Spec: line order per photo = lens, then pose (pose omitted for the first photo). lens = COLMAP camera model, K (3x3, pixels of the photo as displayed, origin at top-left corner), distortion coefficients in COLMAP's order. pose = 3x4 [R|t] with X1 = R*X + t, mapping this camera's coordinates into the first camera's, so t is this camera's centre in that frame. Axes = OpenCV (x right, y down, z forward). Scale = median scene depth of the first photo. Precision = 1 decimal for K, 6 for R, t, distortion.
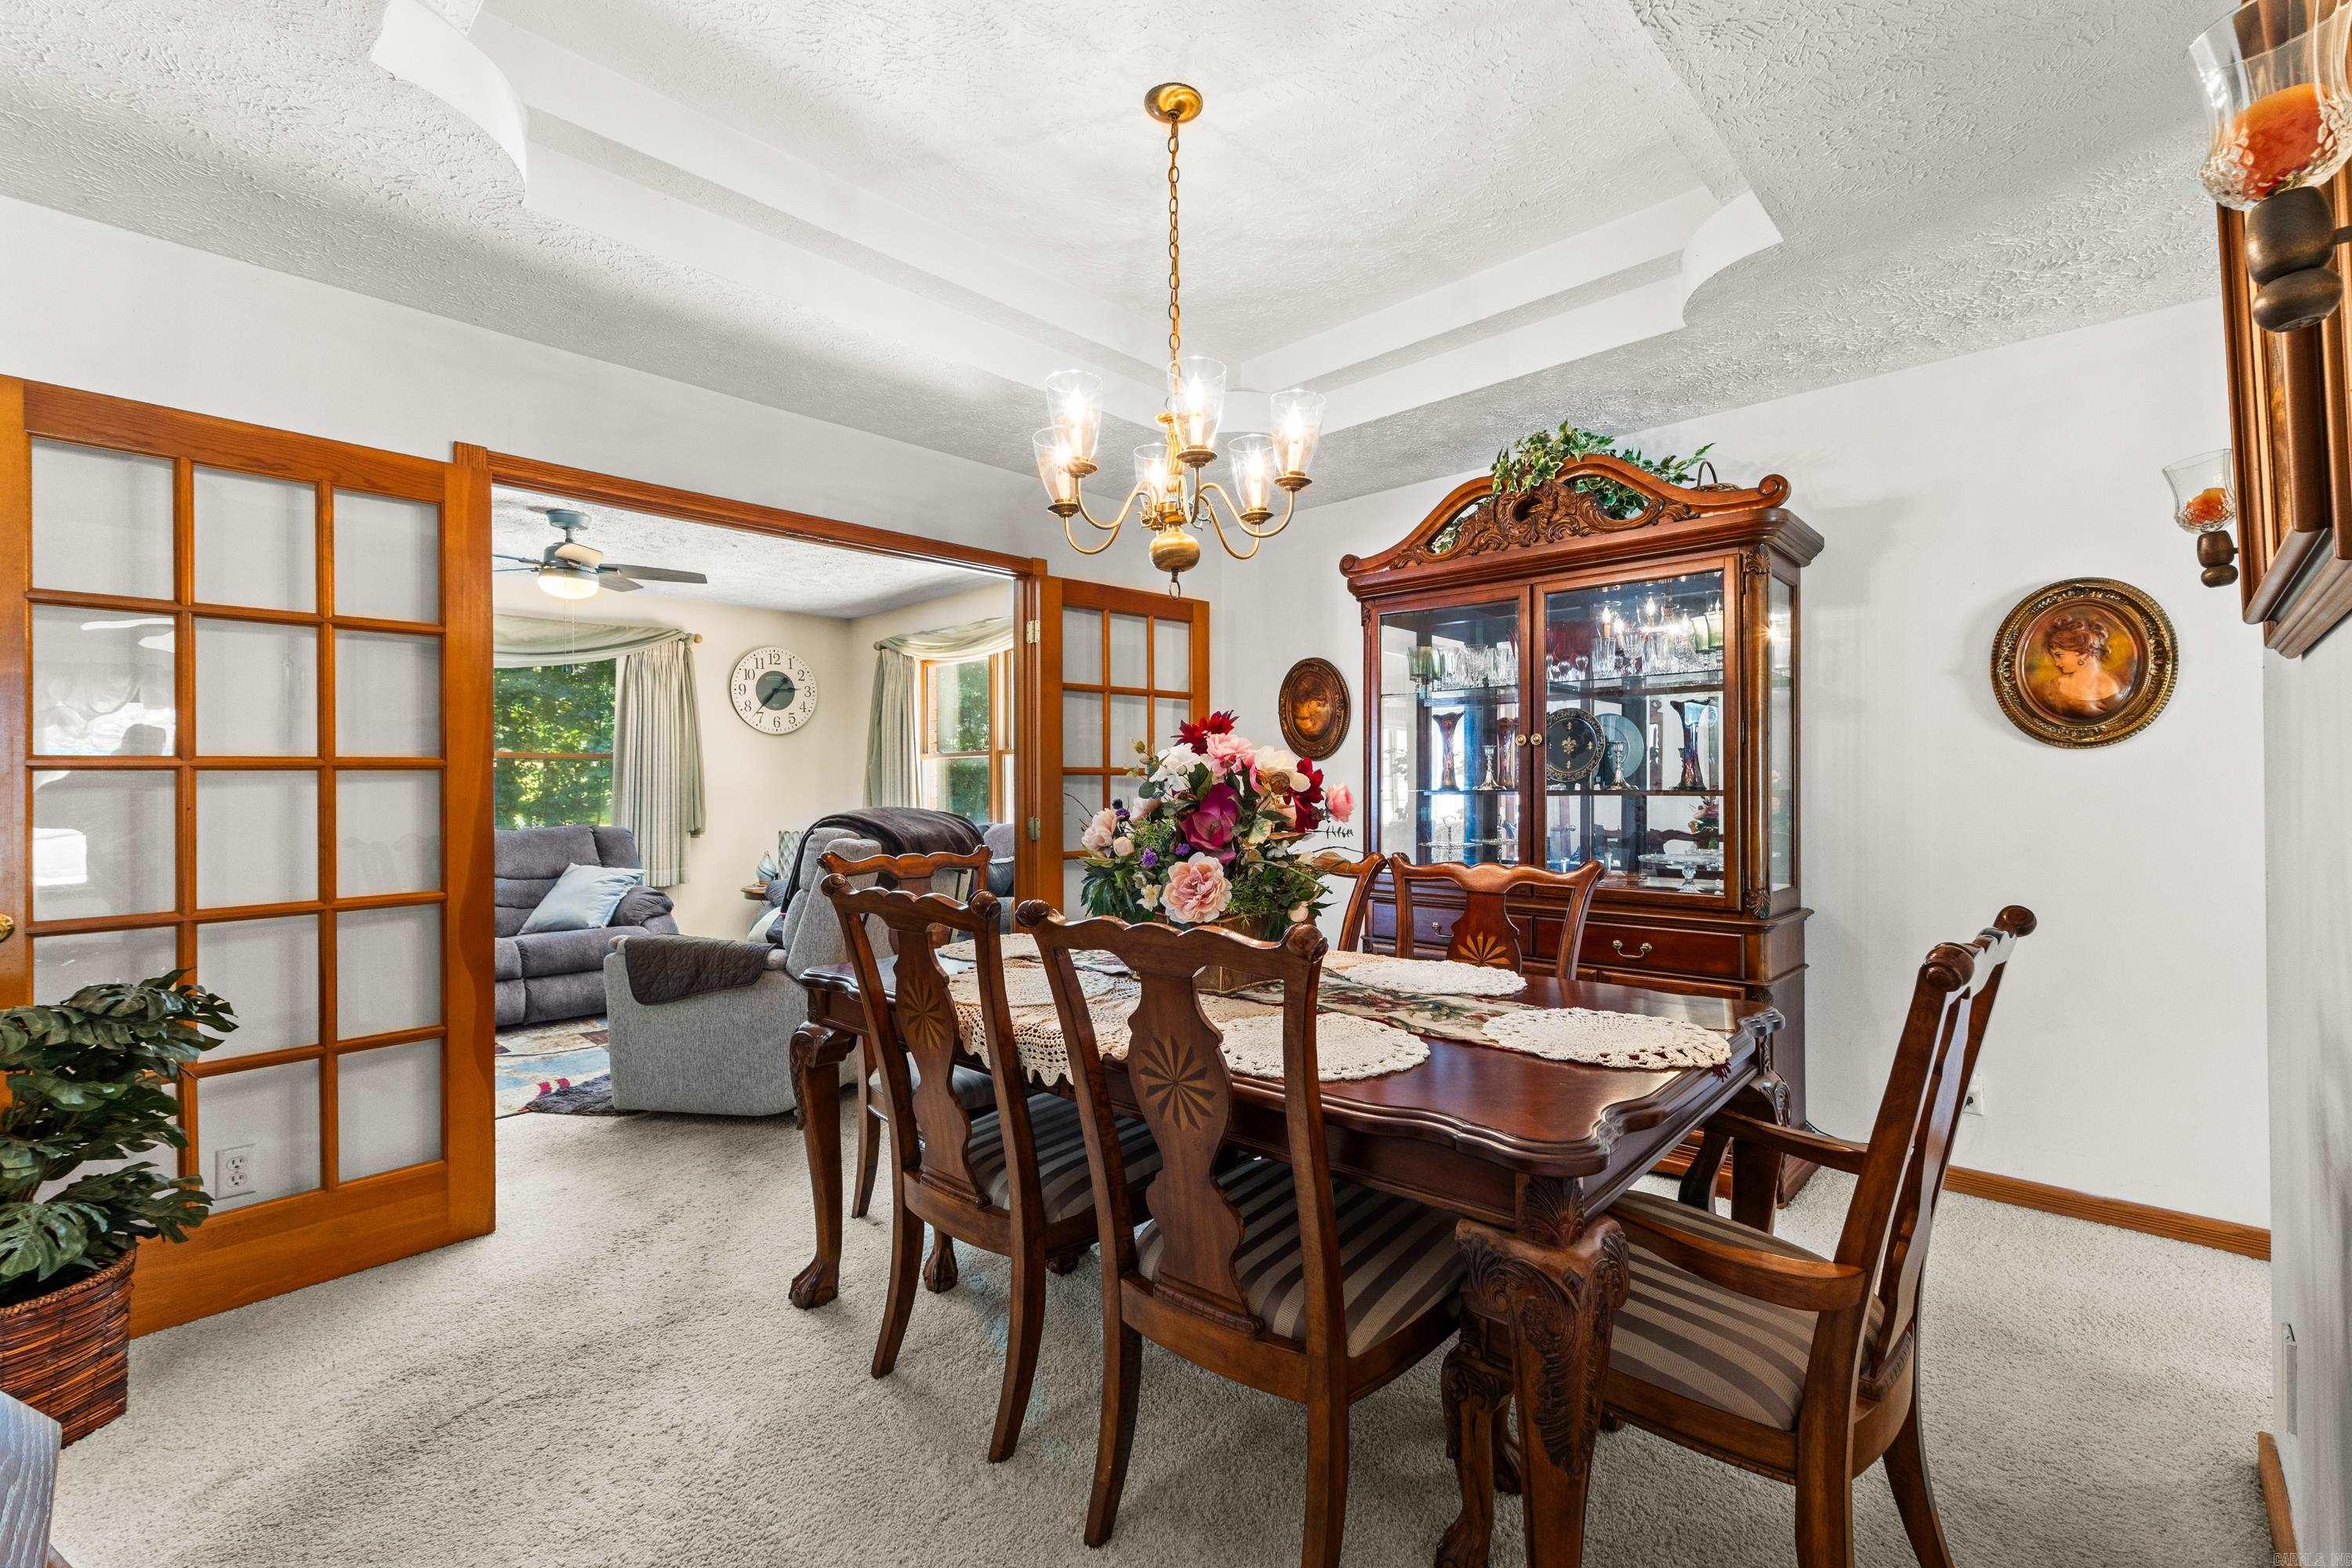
lens RADIAL K [[987.1, 0, 1184.1], [0, 987.1, 776.1], [0, 0, 1]] dist [0.001801, -0.000776]
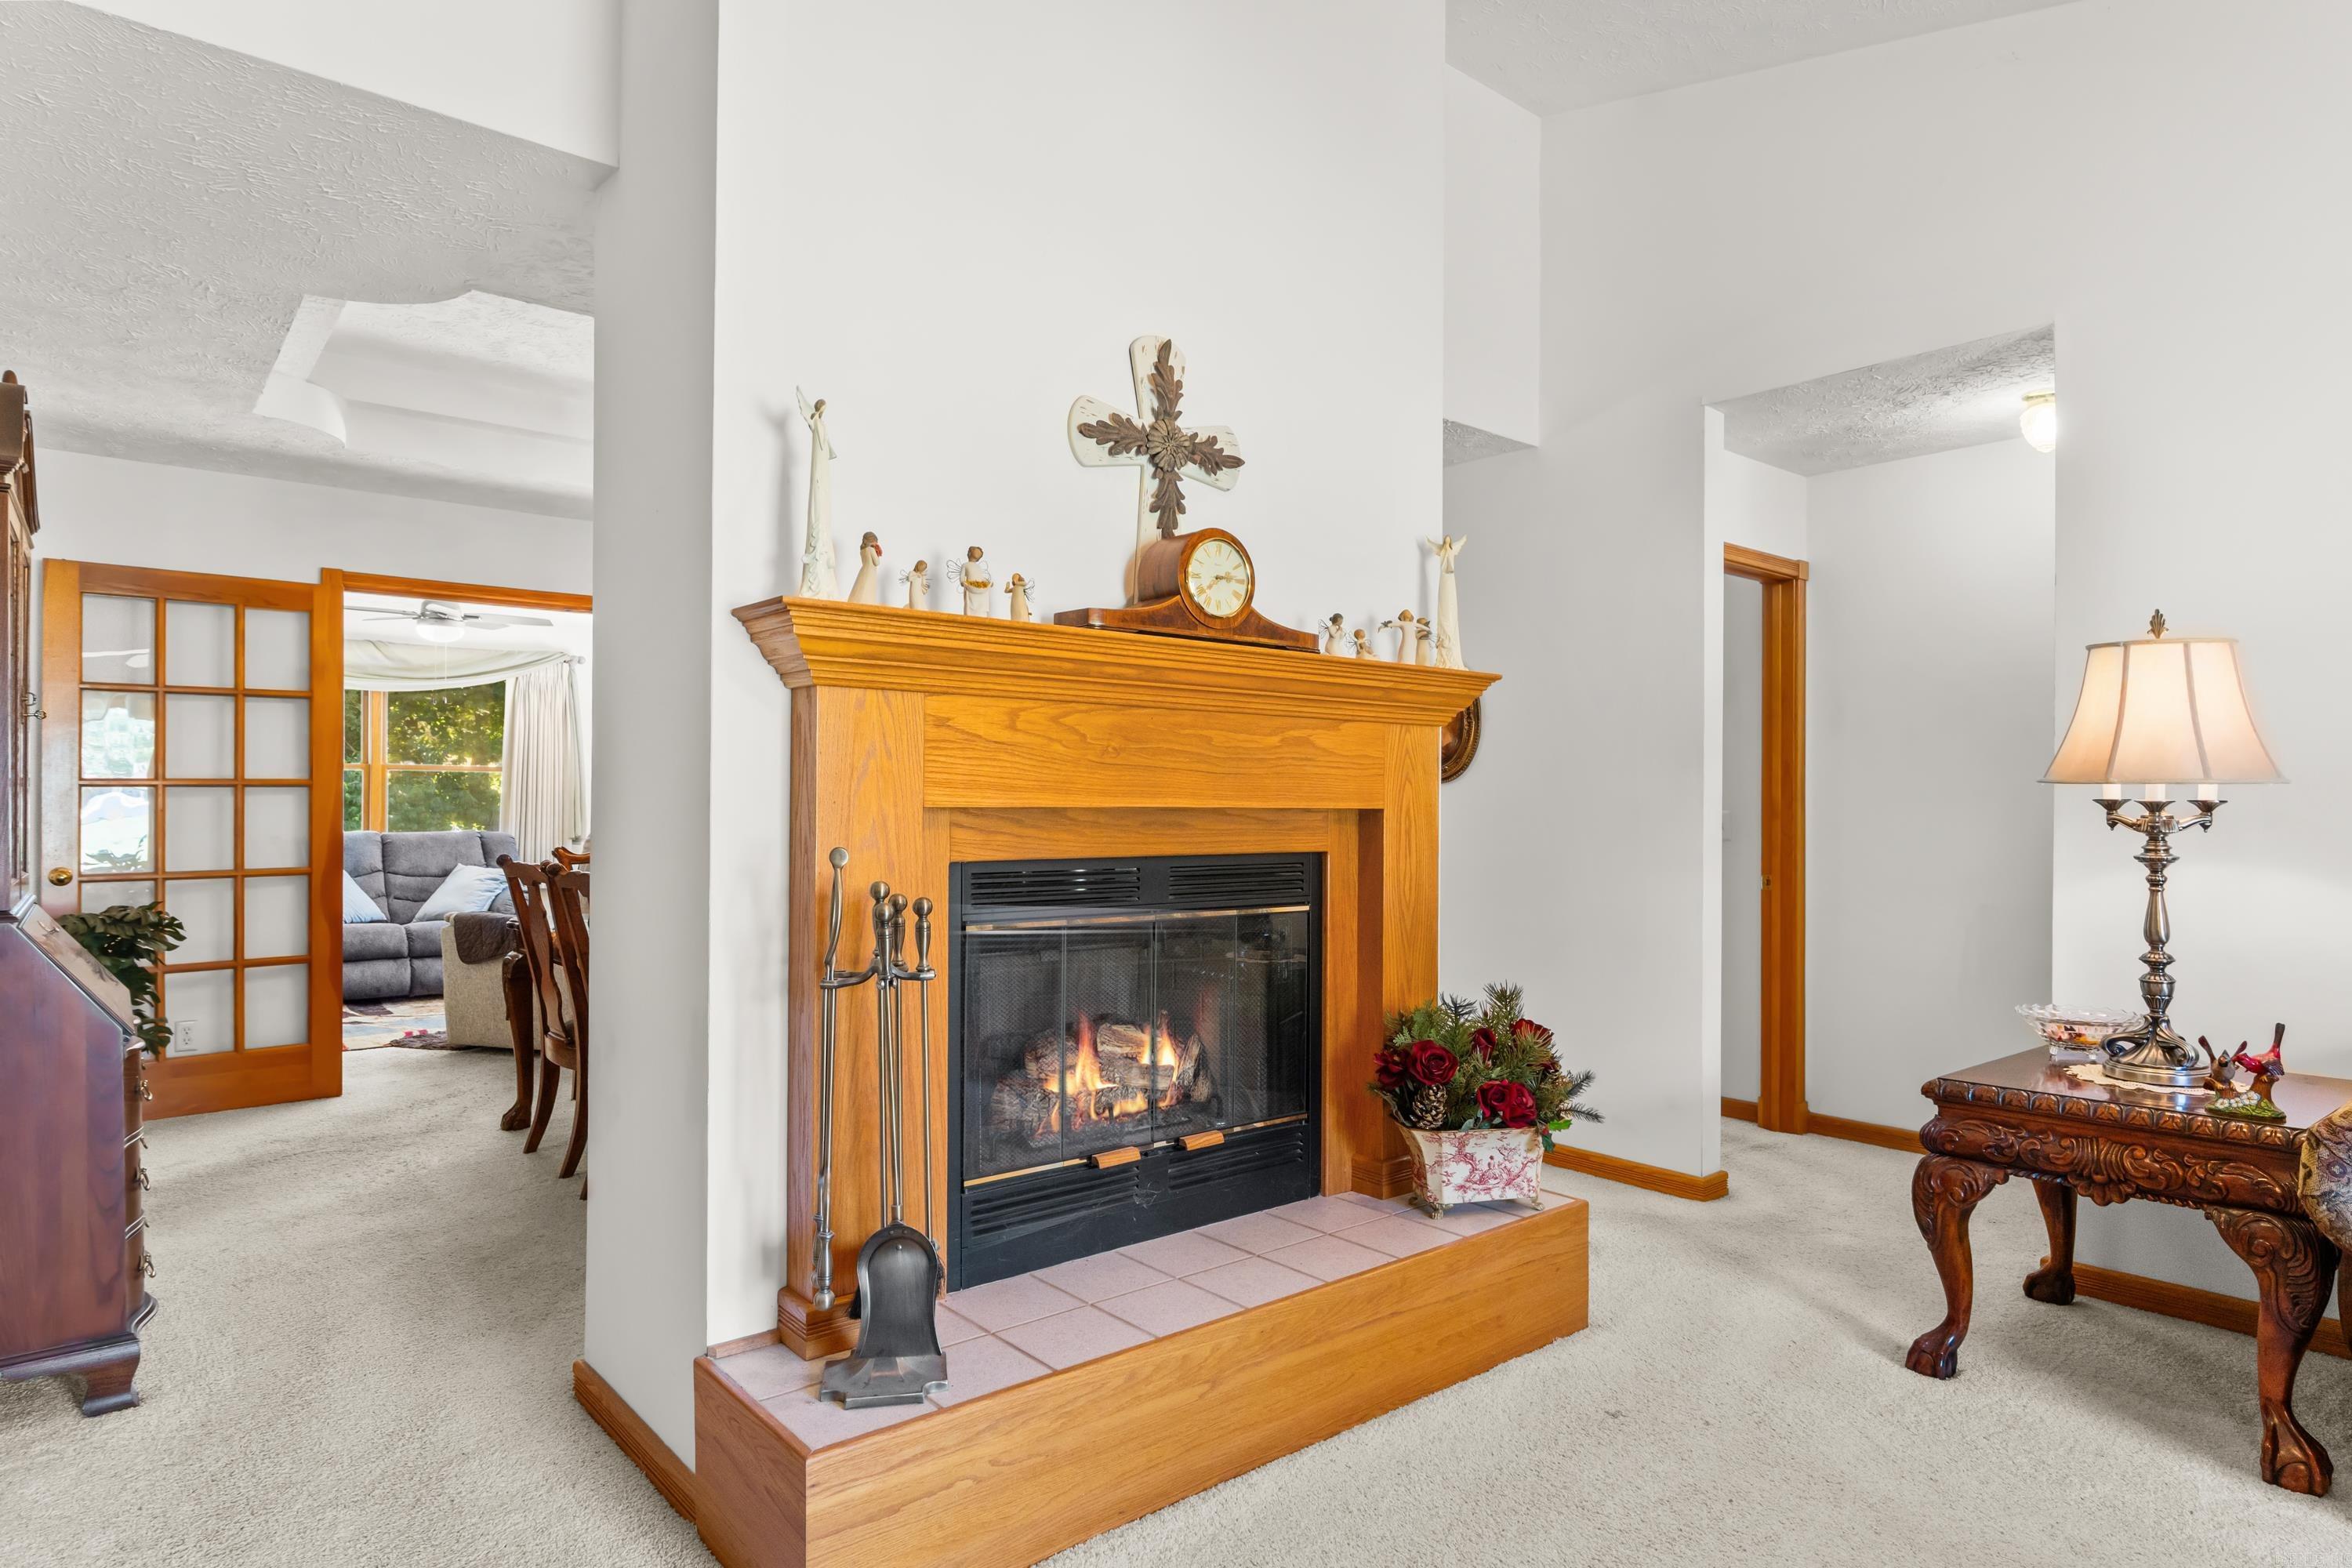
lens RADIAL K [[1328.8, 0, 1179.1], [0, 1328.8, 785.8], [0, 0, 1]] dist [-0.001282, 0.002093]
pose [[0.990824, 0.005116, -0.135061, 0.823829], [-0.005066, 0.999987, 0.000710, -0.015744], [0.135063, -0.000020, 0.990837, -0.818553]]
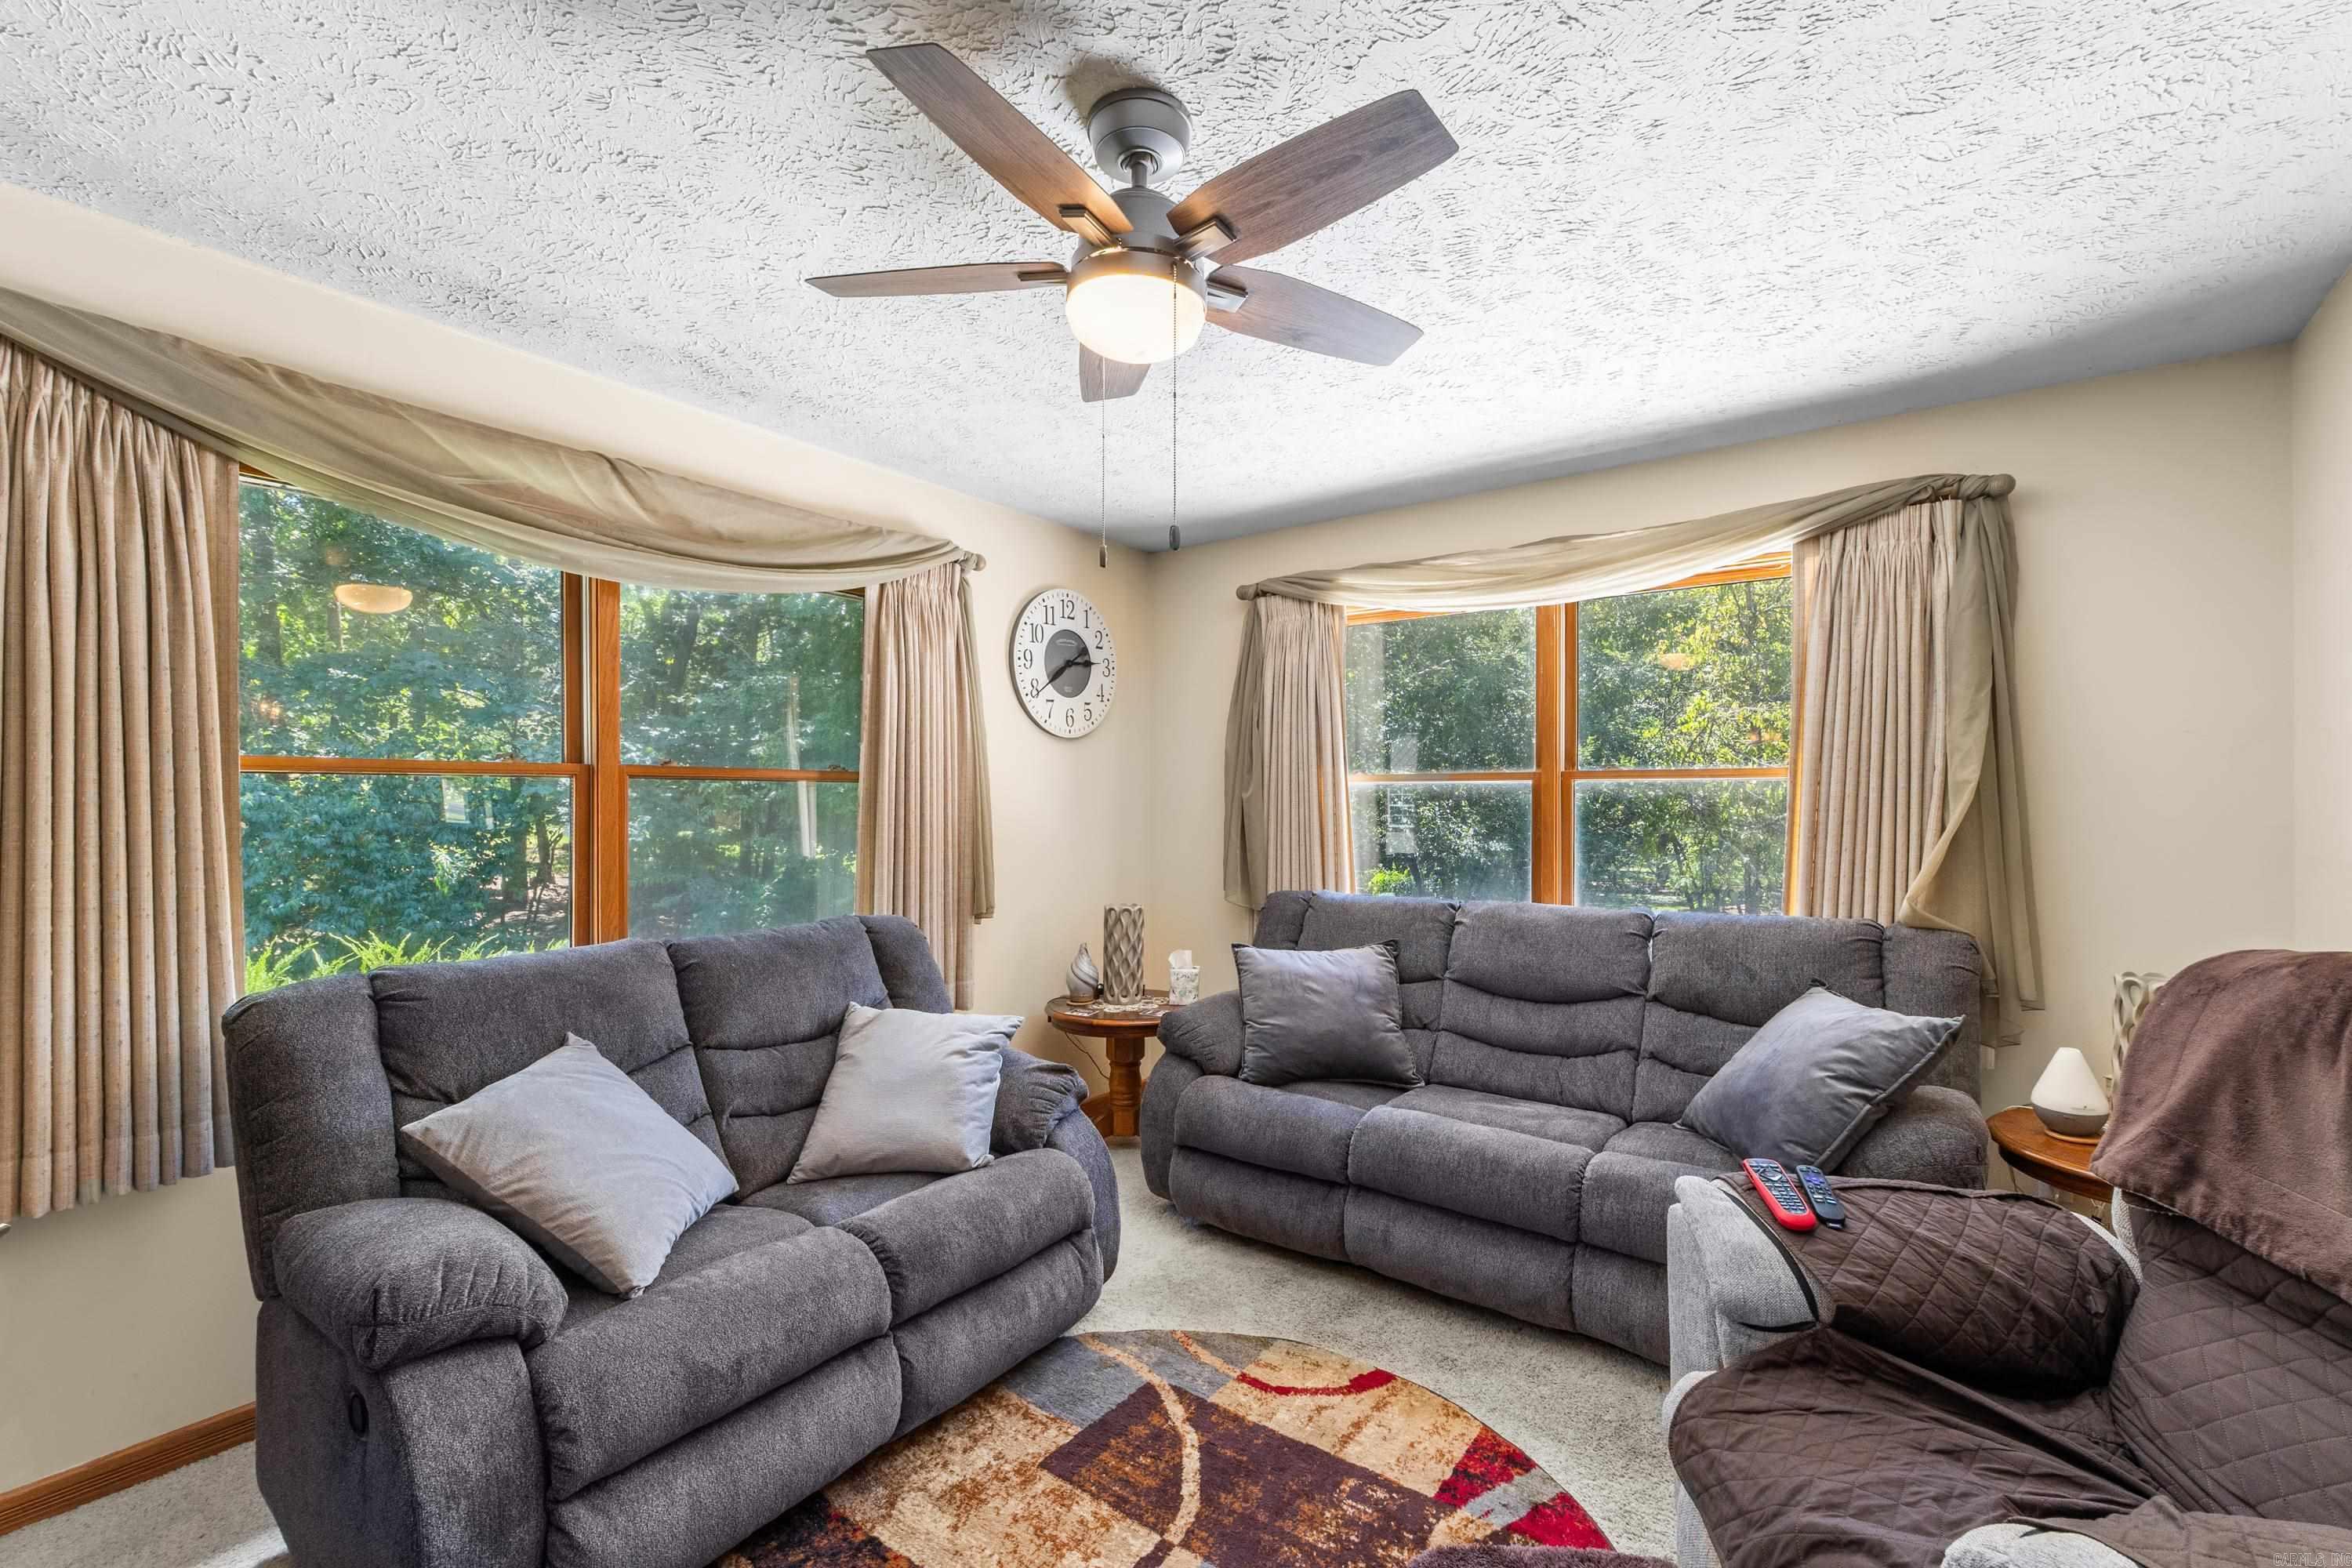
lens RADIAL K [[987.1, 0, 1177.0], [0, 987.1, 803.6], [0, 0, 1]] dist [0.001801, -0.000776]
pose [[0.992625, 0.002798, 0.121197, -1.056317], [-0.004683, 0.999872, 0.015271, -0.032732], [-0.121138, -0.015726, 0.992511, 1.029681]]
